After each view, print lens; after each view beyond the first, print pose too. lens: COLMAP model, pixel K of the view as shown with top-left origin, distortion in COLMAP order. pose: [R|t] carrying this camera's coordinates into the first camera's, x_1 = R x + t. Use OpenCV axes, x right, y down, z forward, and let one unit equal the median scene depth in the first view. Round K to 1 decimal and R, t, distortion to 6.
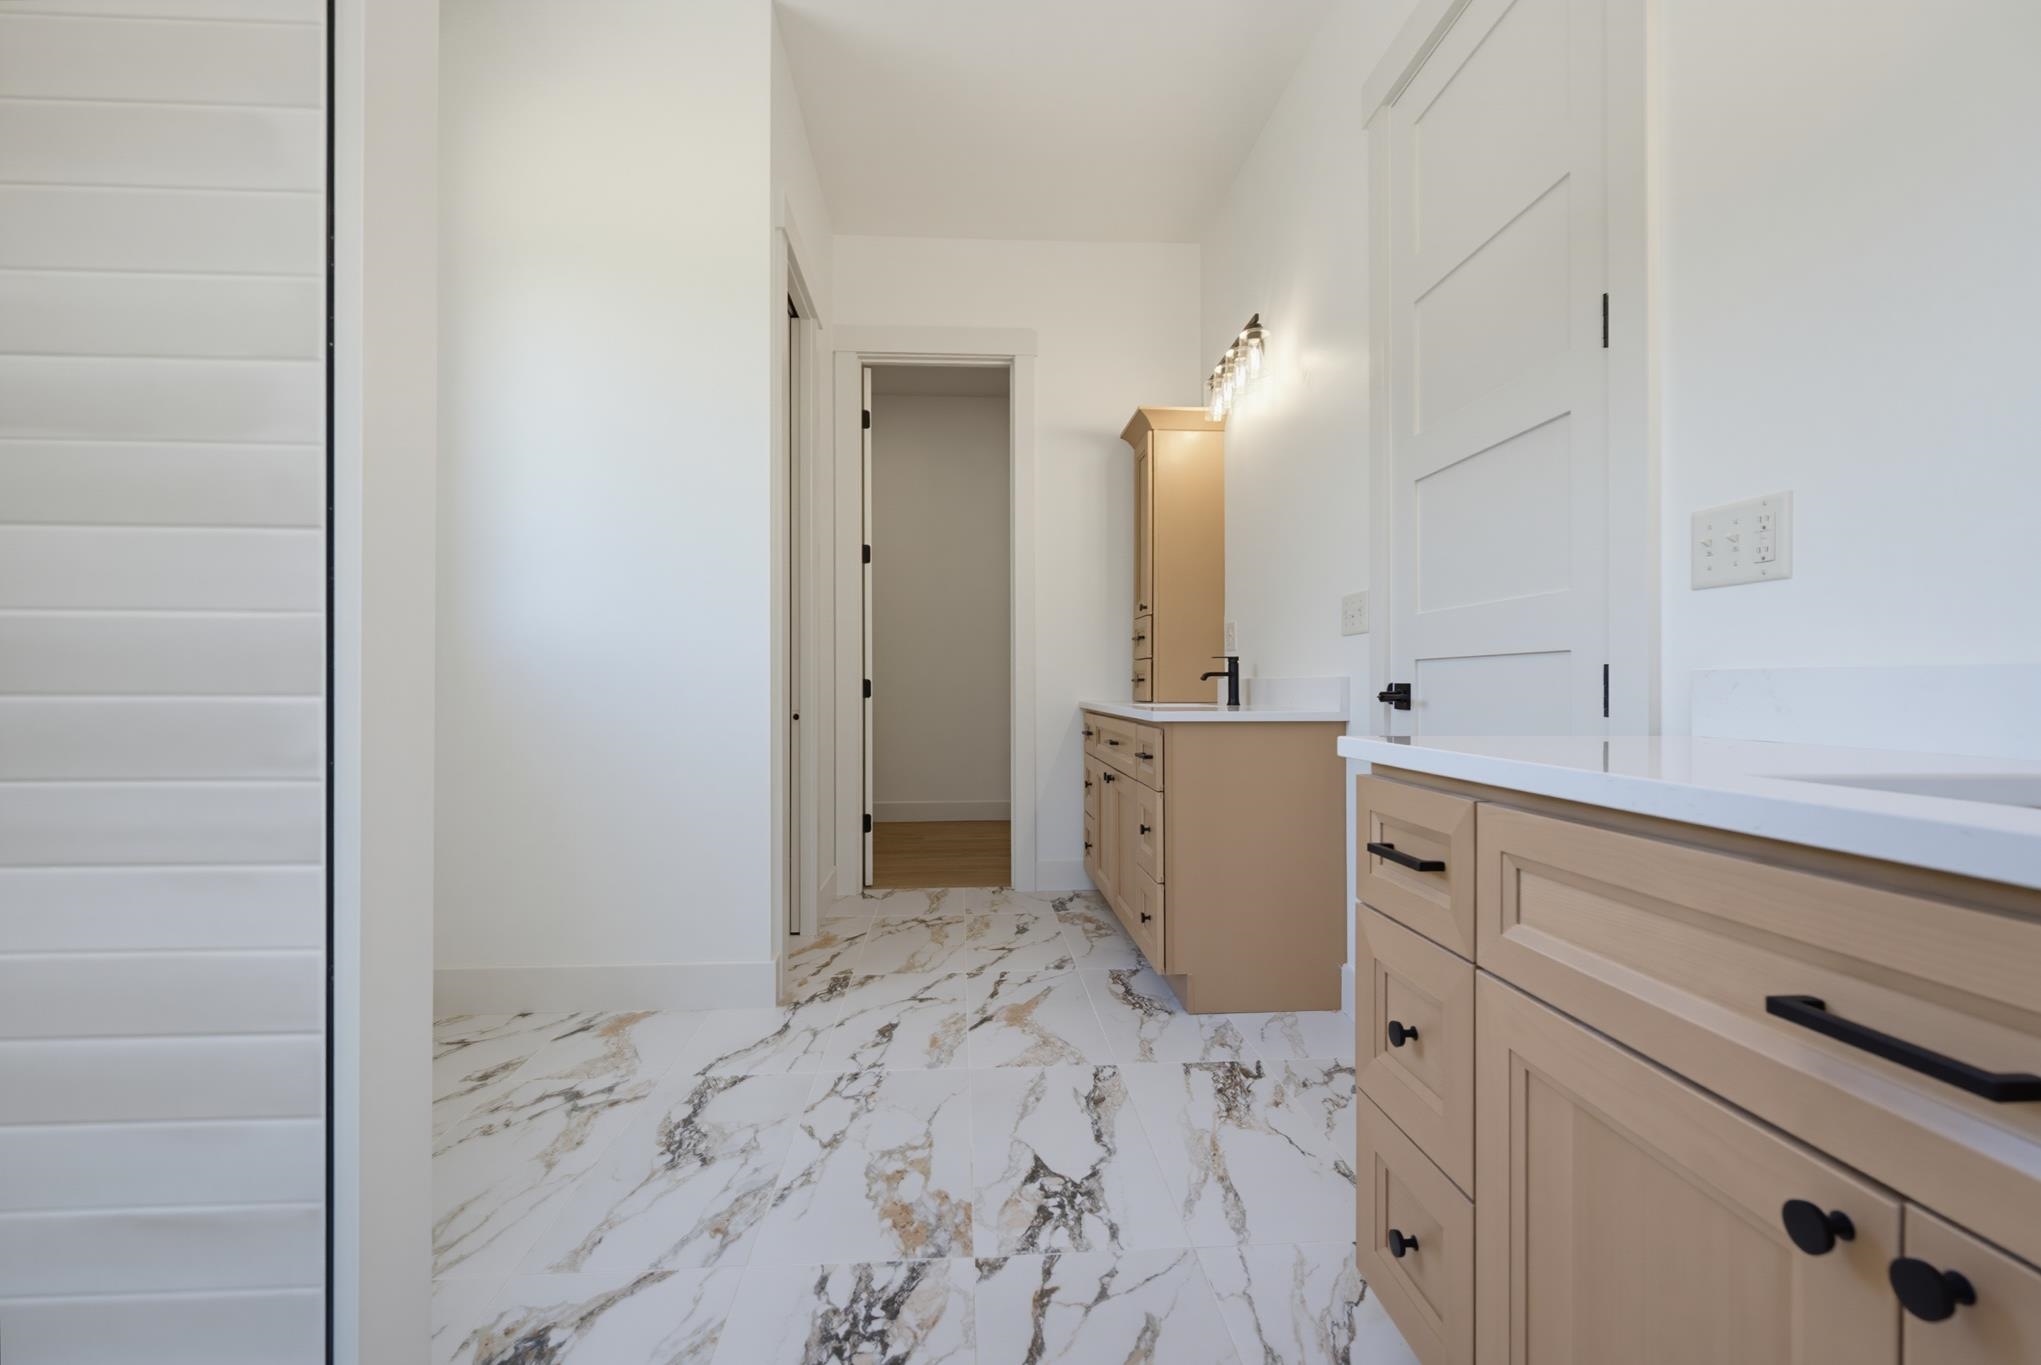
lens RADIAL K [[915.4, 0, 1014.6], [0, 915.4, 682.6], [0, 0, 1]] dist [0.001895, -0.001426]
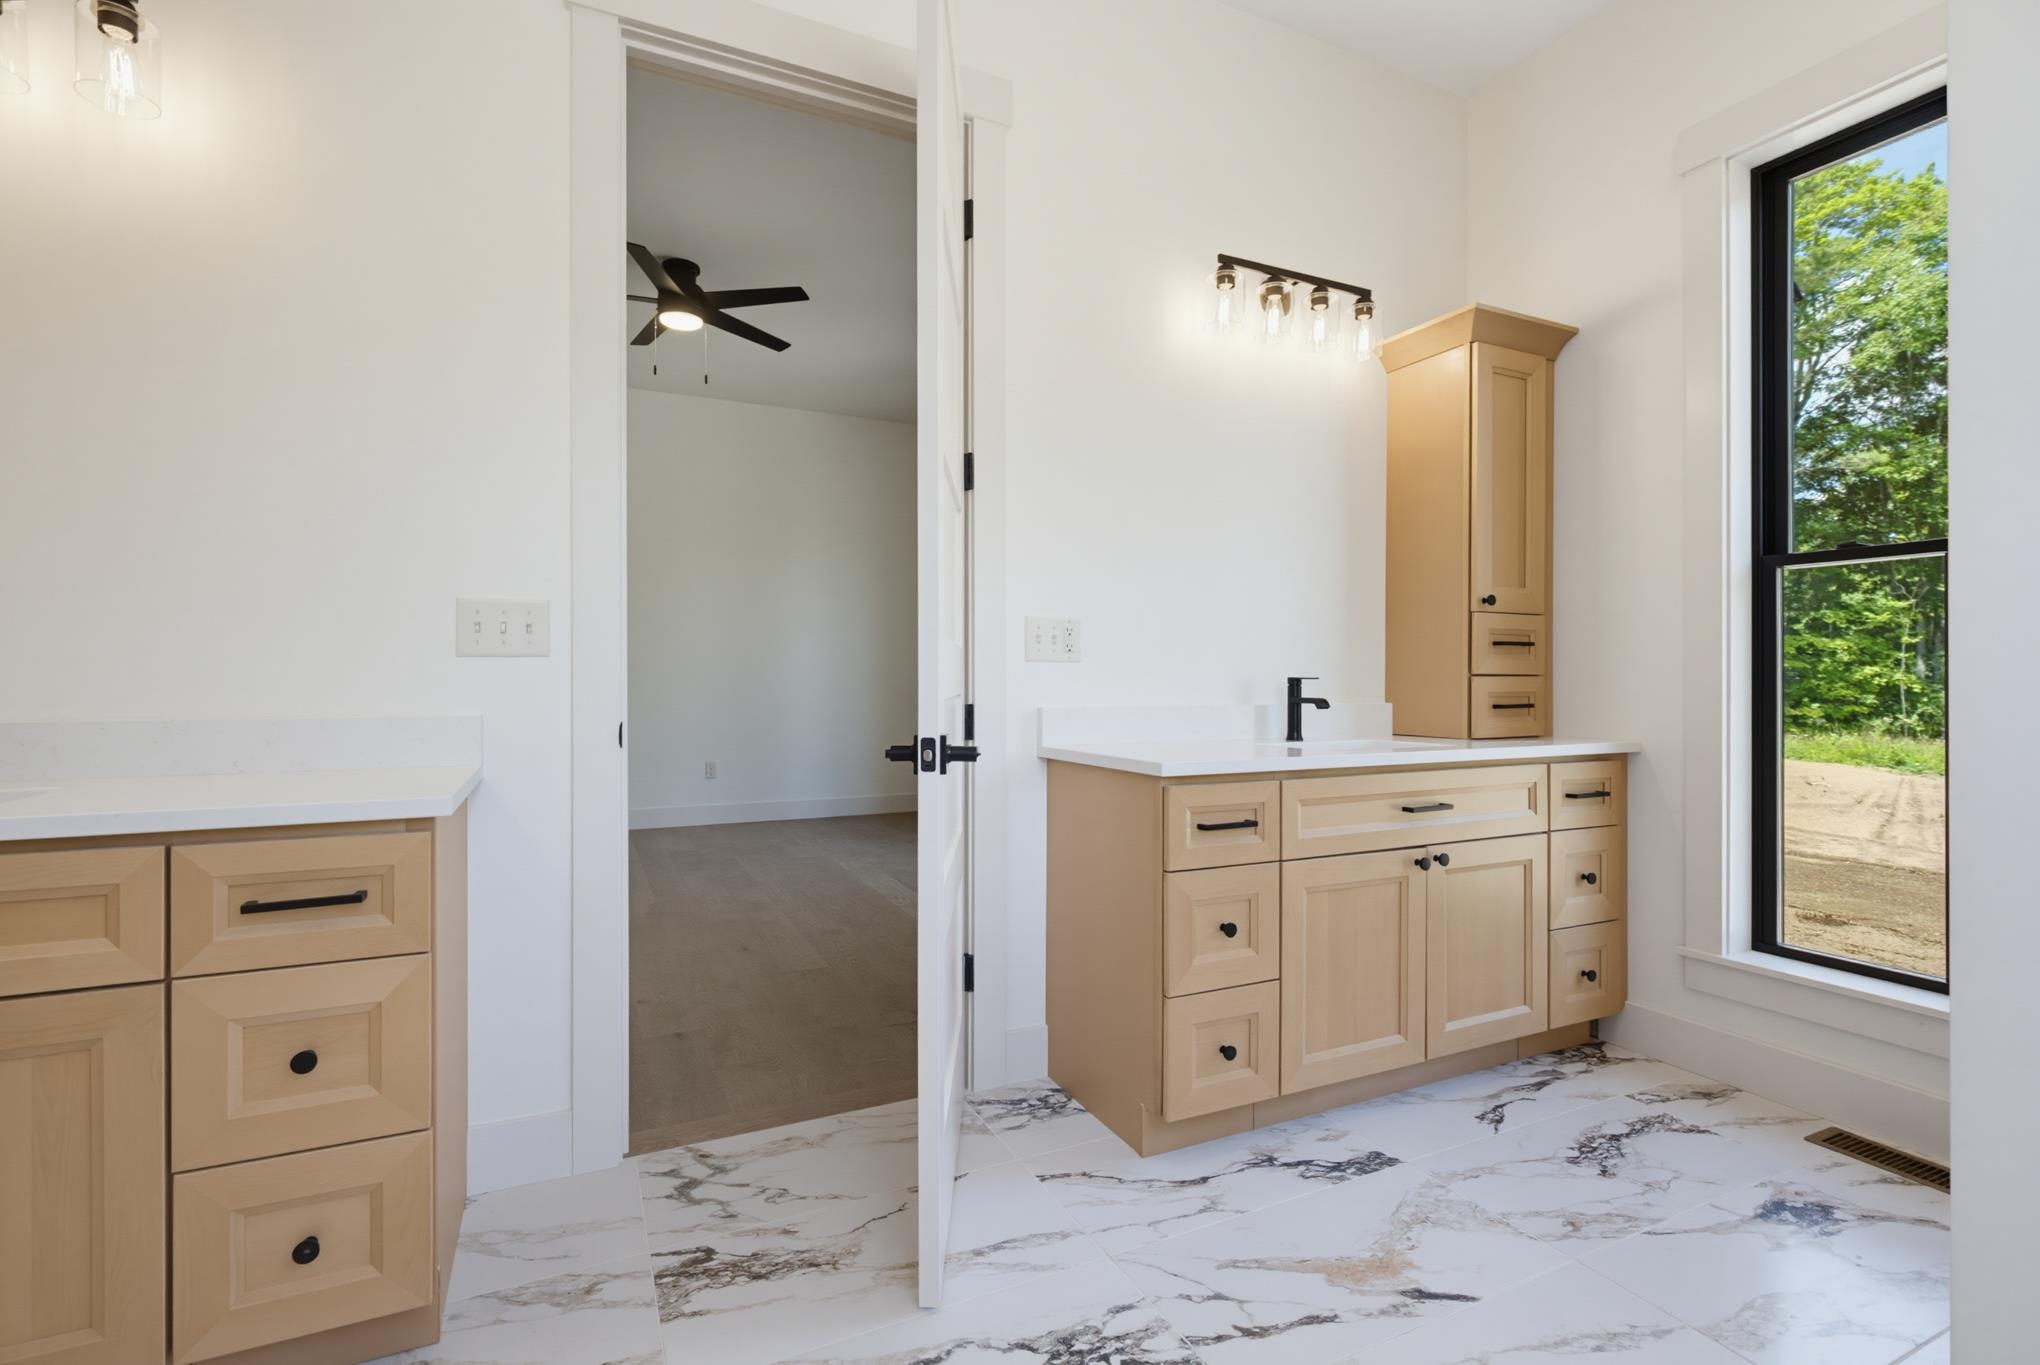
lens RADIAL K [[928.1, 0, 1012.1], [0, 928.1, 672.5], [0, 0, 1]] dist [-0.000217, -0.000645]
pose [[-0.373533, 0.001087, 0.927616, -0.563972], [-0.004005, 0.999988, -0.002785, -0.049284], [-0.927608, -0.004755, -0.373524, 1.102781]]
